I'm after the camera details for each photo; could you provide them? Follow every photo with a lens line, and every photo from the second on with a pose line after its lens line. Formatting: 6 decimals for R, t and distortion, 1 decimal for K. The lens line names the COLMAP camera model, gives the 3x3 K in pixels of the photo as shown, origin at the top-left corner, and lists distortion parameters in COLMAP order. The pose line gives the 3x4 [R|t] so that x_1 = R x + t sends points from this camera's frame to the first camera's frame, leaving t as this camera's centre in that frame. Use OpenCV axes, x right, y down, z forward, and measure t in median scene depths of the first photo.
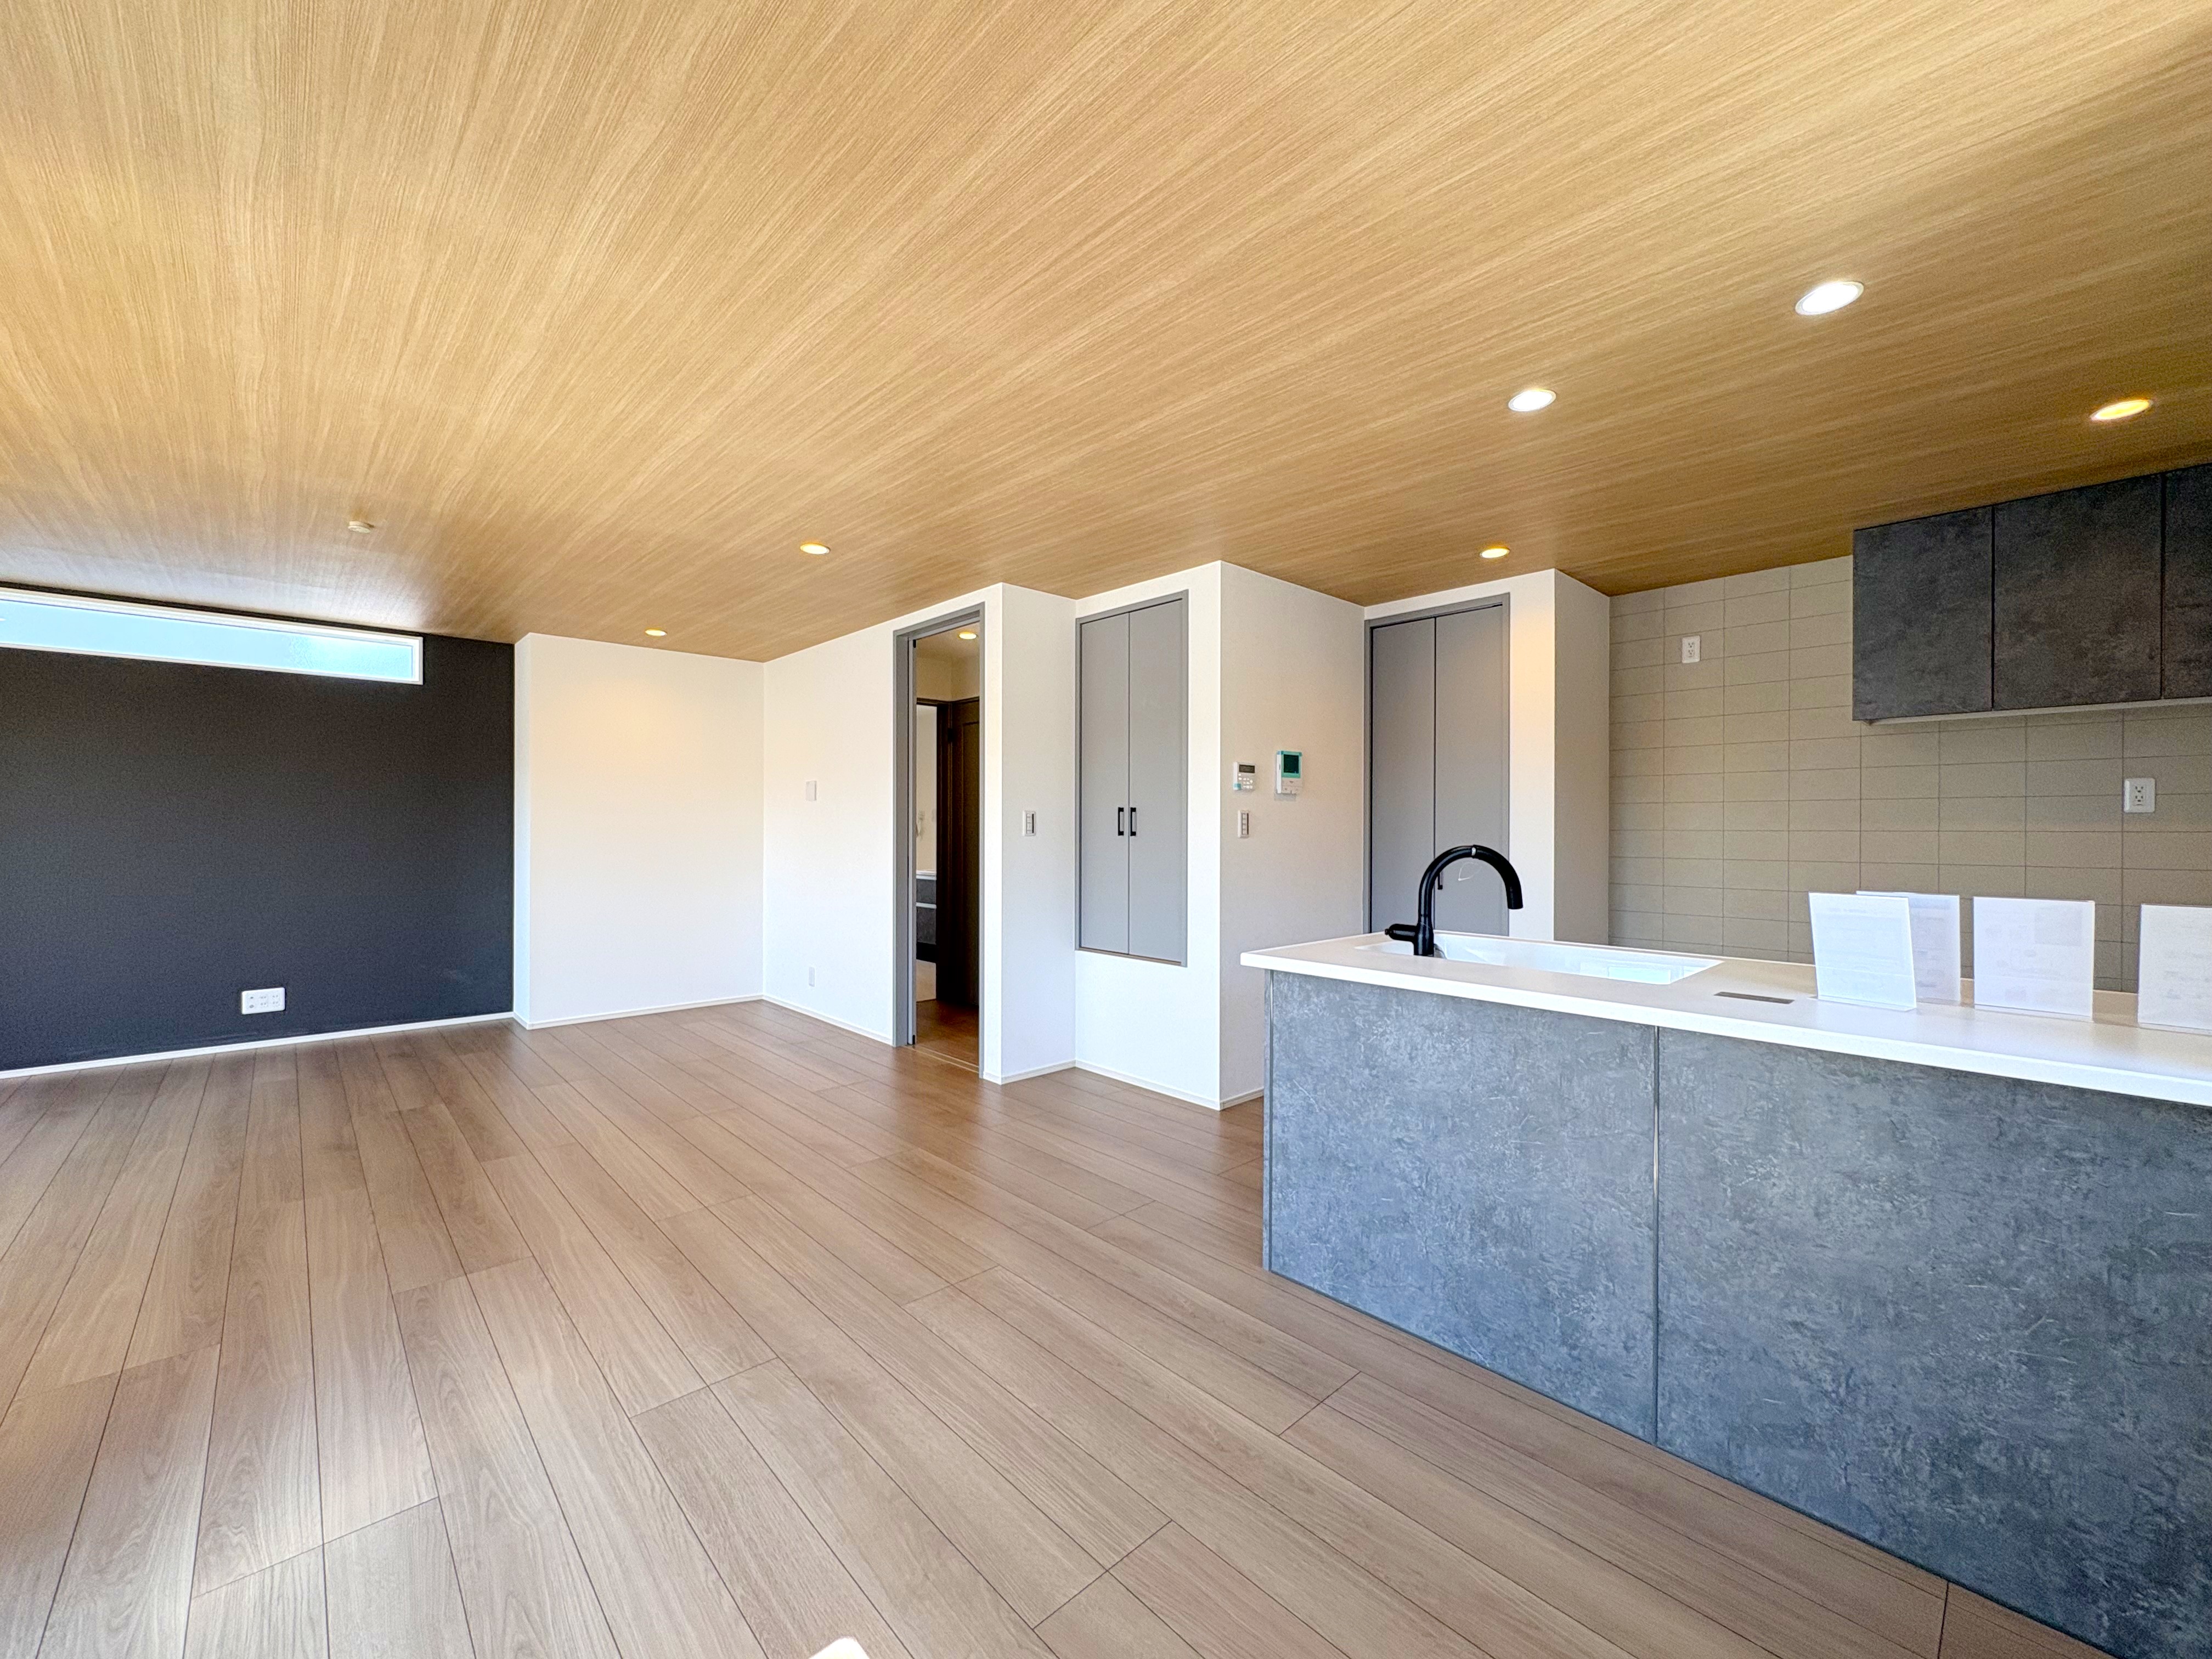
lens RADIAL K [[882.3, 0, 1112.0], [0, 882.3, 828.9], [0, 0, 1]] dist [-0.001543, 0.000345]
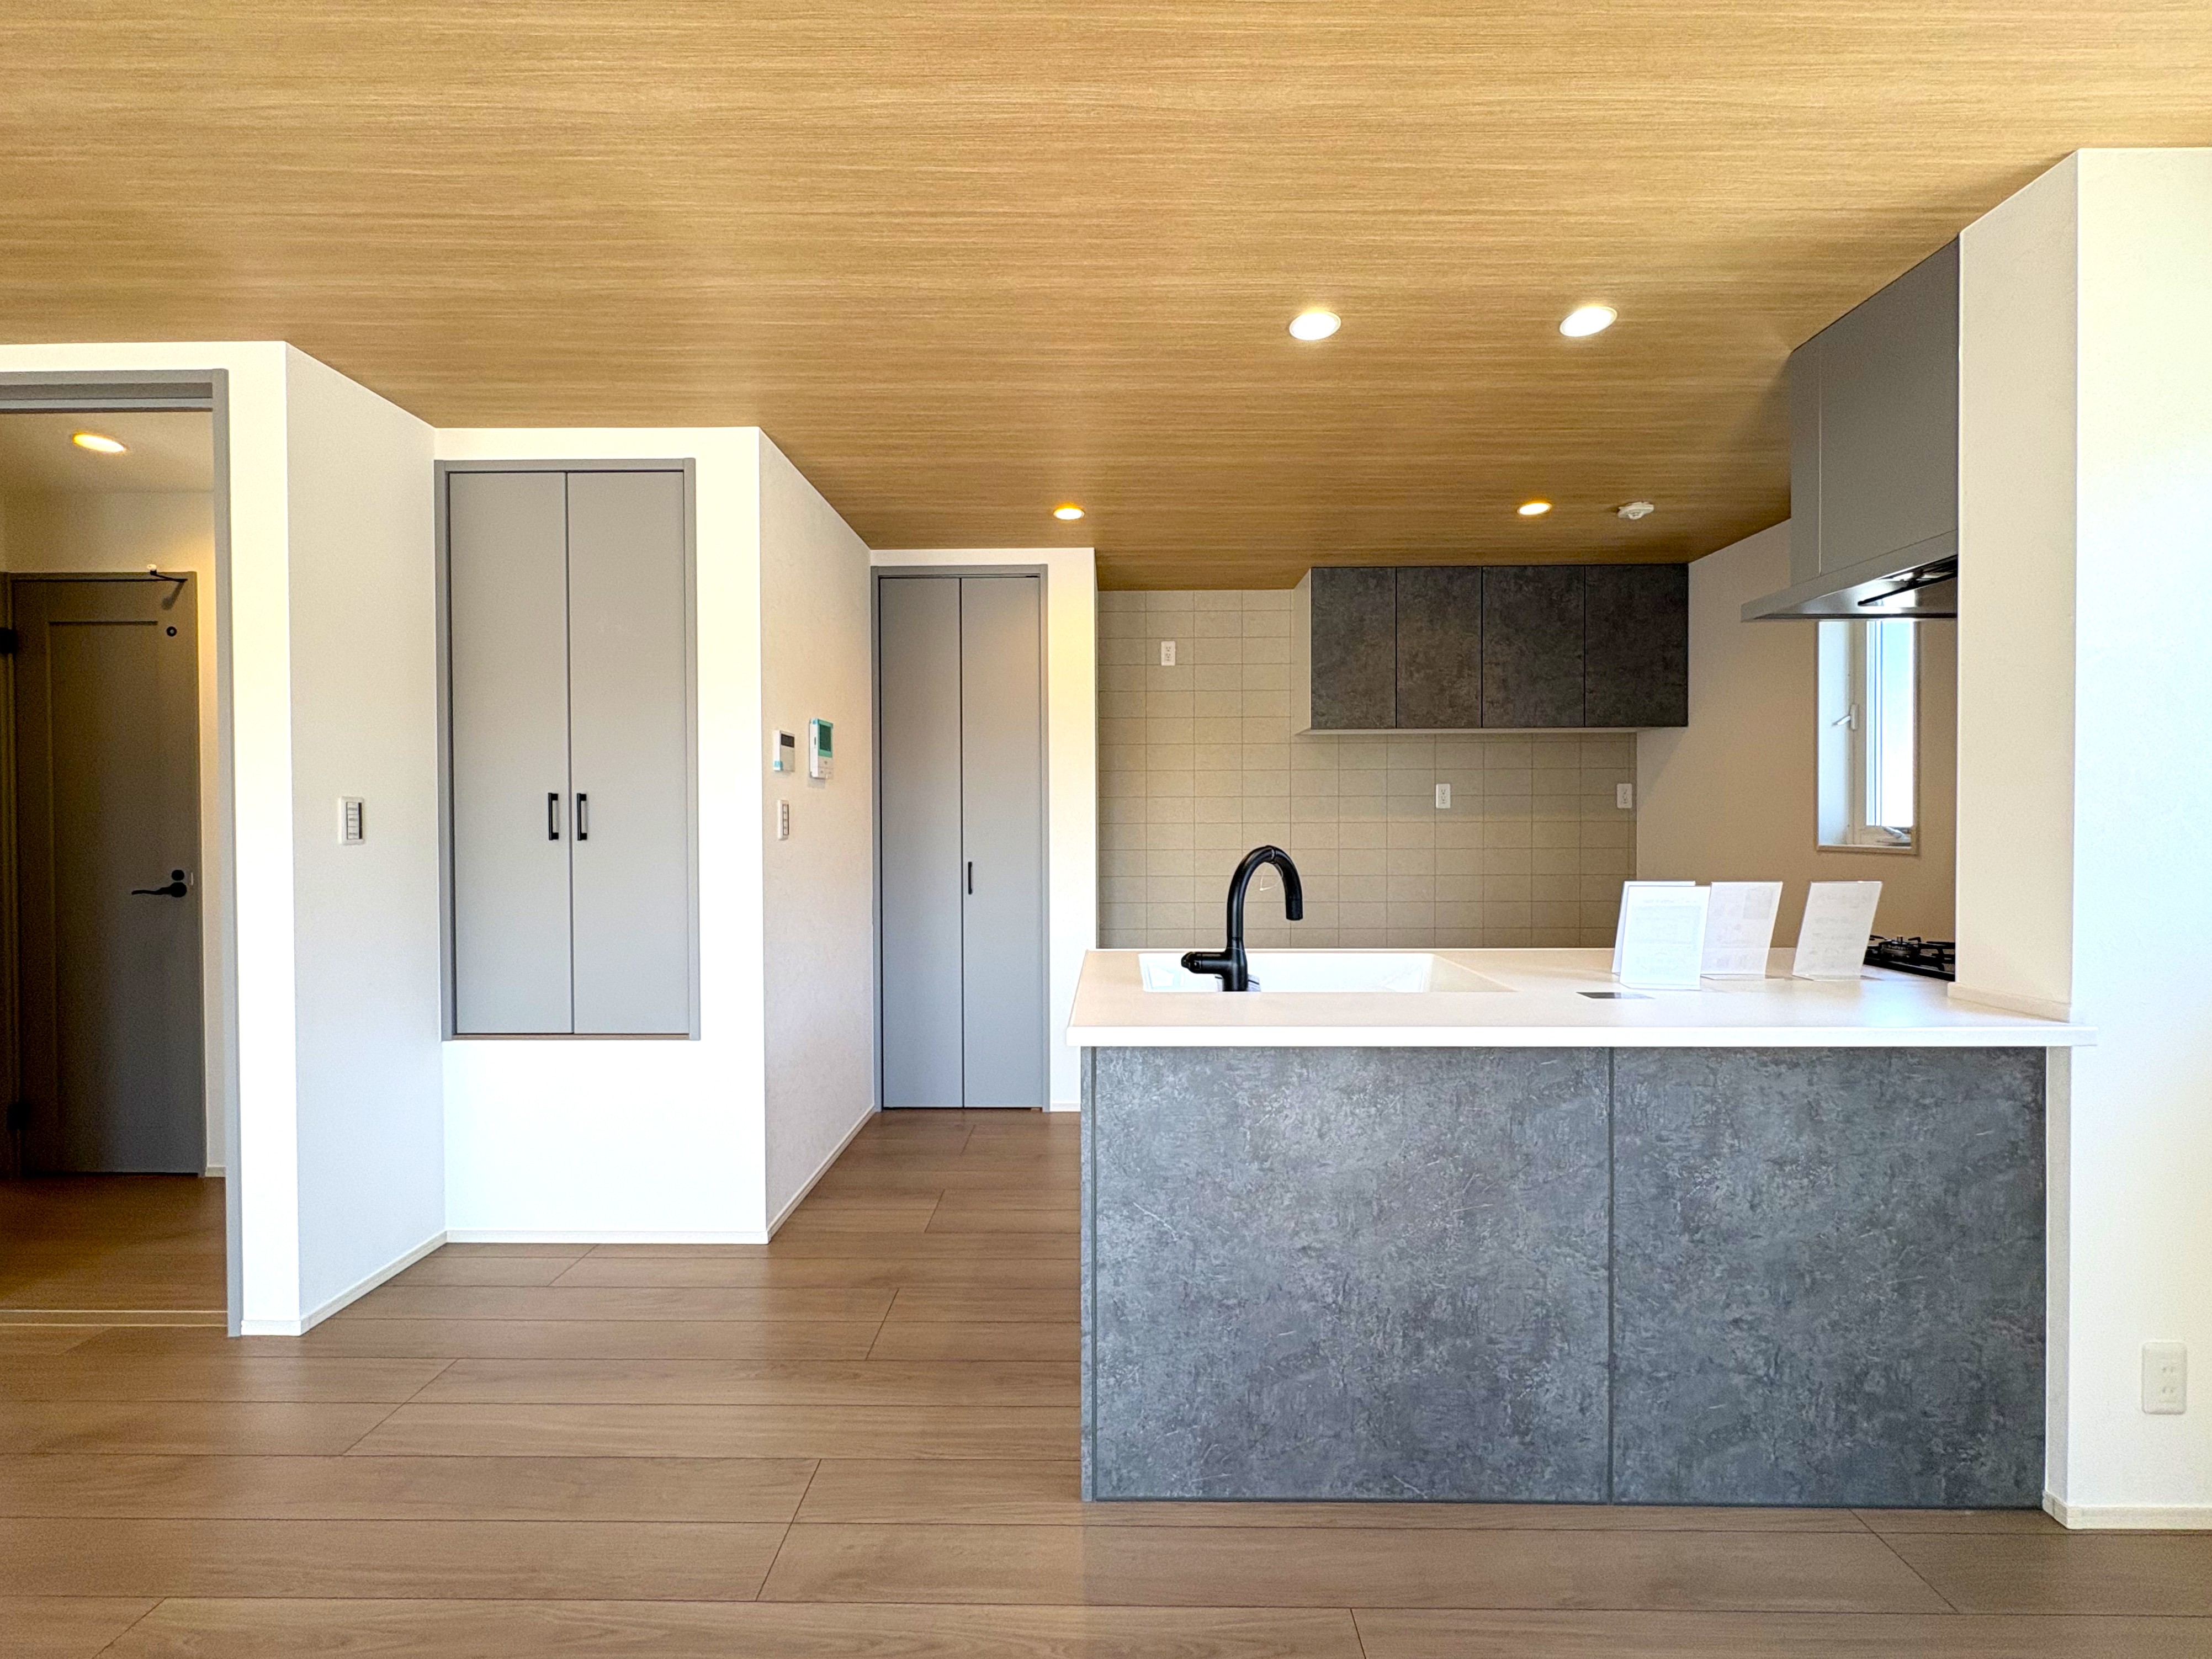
lens RADIAL K [[882.1, 0, 1107.5], [0, 882.1, 828.8], [0, 0, 1]] dist [-0.001543, 0.000345]
pose [[0.694932, -0.013622, 0.718946, -0.295005], [0.006619, 0.999899, 0.012548, -0.009321], [-0.719045, -0.003961, 0.694953, 0.563841]]
